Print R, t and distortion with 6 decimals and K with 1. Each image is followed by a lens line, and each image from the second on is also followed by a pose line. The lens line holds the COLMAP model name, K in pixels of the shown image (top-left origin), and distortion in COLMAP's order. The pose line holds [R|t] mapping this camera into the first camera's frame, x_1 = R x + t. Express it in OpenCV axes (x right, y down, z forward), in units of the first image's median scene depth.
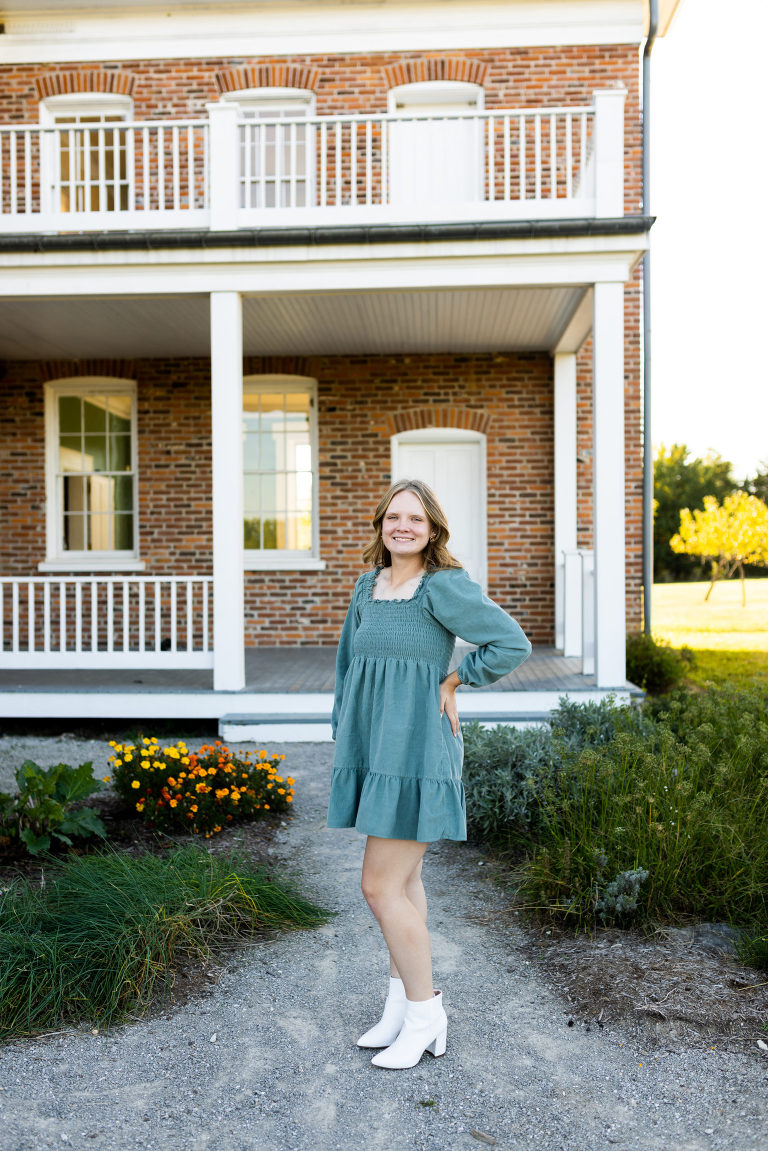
lens RADIAL K [[1125.7, 0, 384.0], [0, 1125.7, 575.5], [0, 0, 1]] dist [-0.000688, 0.010049]
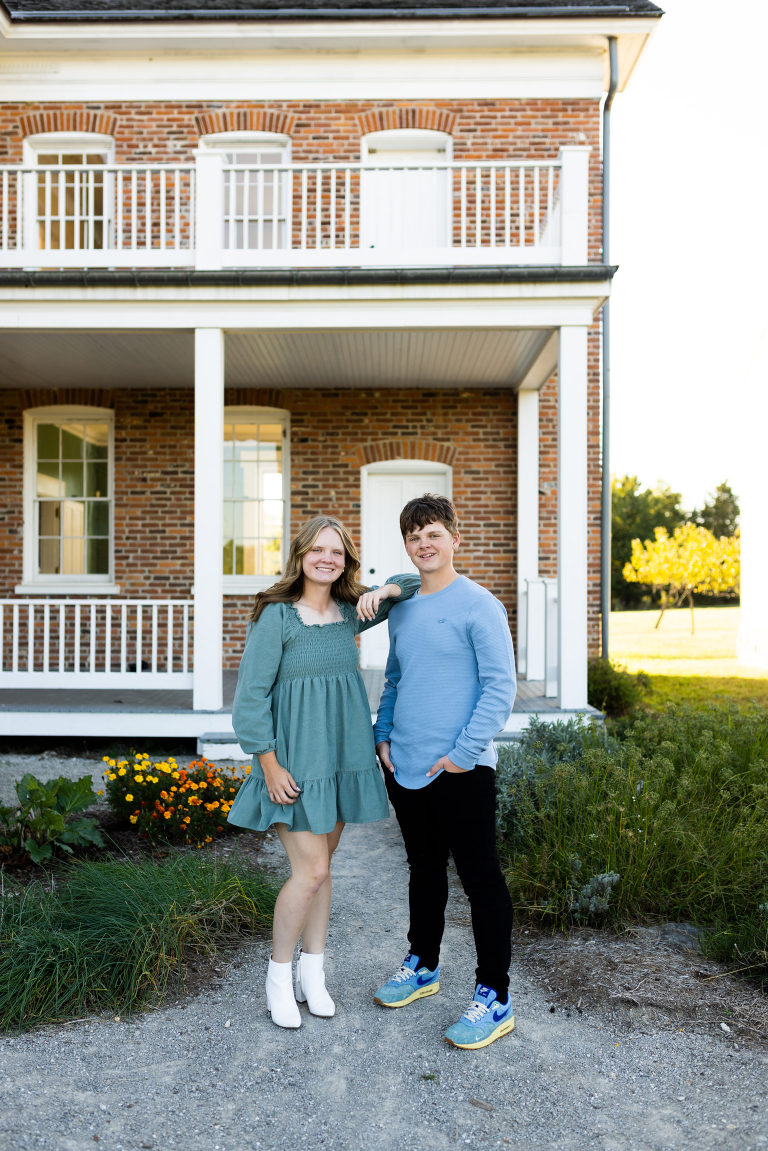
lens RADIAL K [[1119.0, 0, 378.2], [0, 1119.0, 577.1], [0, 0, 1]] dist [0.002284, 0.002905]
pose [[0.999258, 0.009843, 0.037247, -0.015412], [-0.009031, 0.999719, -0.021907, 0.000352], [-0.037452, 0.021555, 0.999066, -0.029581]]
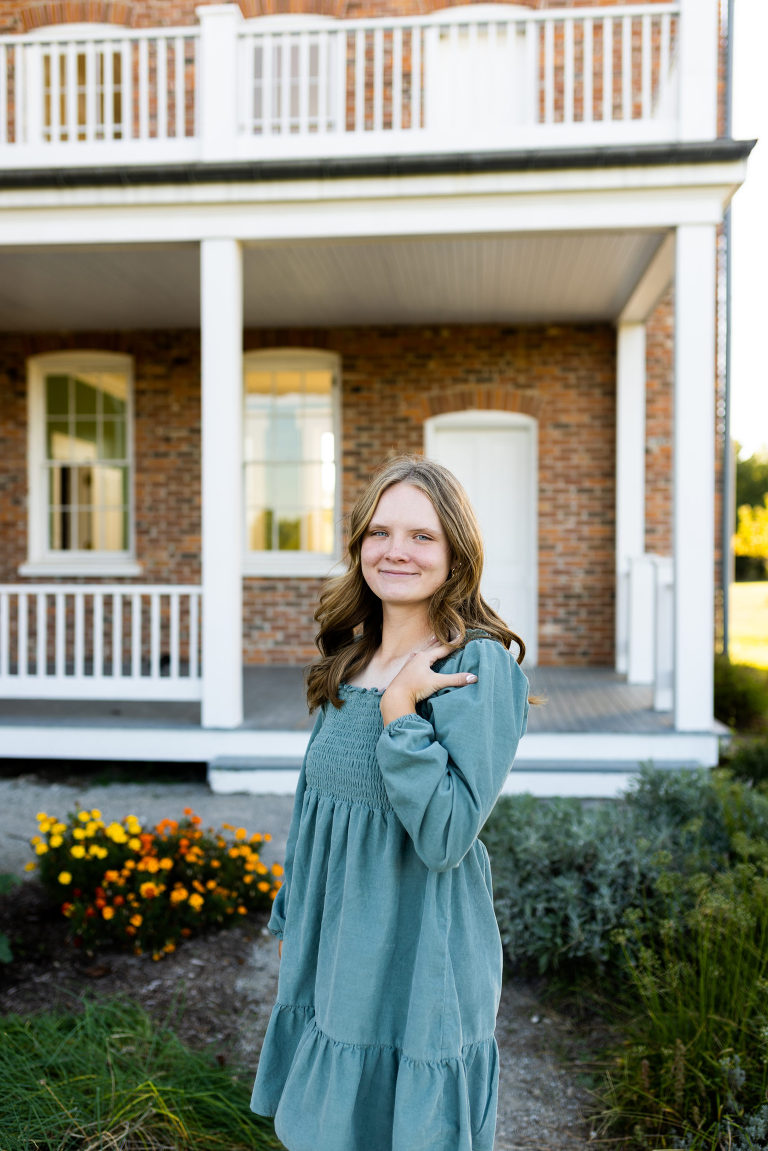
lens RADIAL K [[1125.7, 0, 384.0], [0, 1125.7, 575.5], [0, 0, 1]] dist [-0.000688, 0.010049]
pose [[0.999270, 0.008081, -0.037341, 0.007715], [-0.007930, 0.999960, 0.004198, -0.009292], [0.037373, -0.003899, 0.999294, 0.141793]]
